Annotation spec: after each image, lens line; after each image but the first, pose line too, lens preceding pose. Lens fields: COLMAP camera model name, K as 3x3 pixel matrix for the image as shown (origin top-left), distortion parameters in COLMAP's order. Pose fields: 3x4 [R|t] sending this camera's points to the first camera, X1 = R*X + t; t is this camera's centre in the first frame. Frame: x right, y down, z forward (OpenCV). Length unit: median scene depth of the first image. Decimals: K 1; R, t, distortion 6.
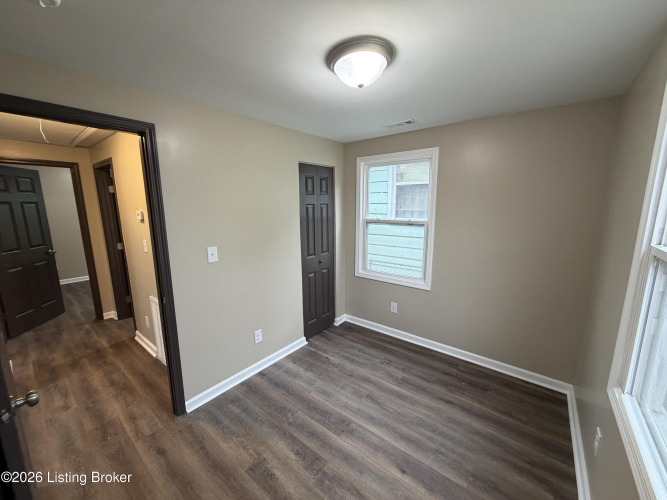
lens RADIAL K [[263.0, 0, 329.5], [0, 263.0, 250.5], [0, 0, 1]] dist [-0.000635, 0.000039]
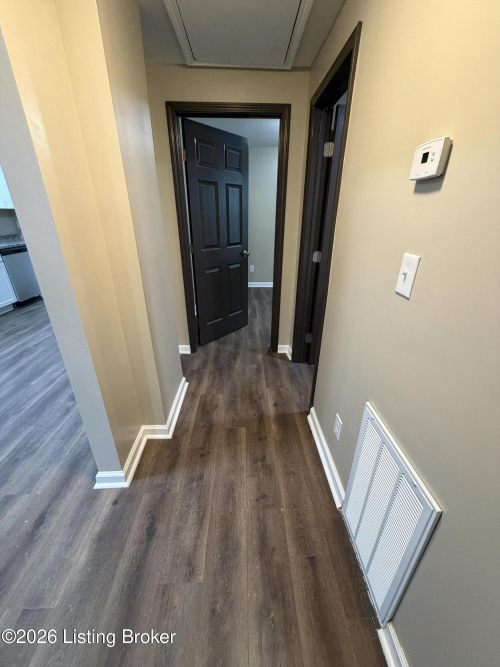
lens RADIAL K [[263.0, 0, 248.0], [0, 263.0, 331.7], [0, 0, 1]] dist [-0.000635, 0.000039]
pose [[0.643350, 0.319613, -0.695664, -0.544666], [-0.139994, 0.942478, 0.303541, -0.020144], [0.752664, -0.097894, 0.651087, 0.603183]]
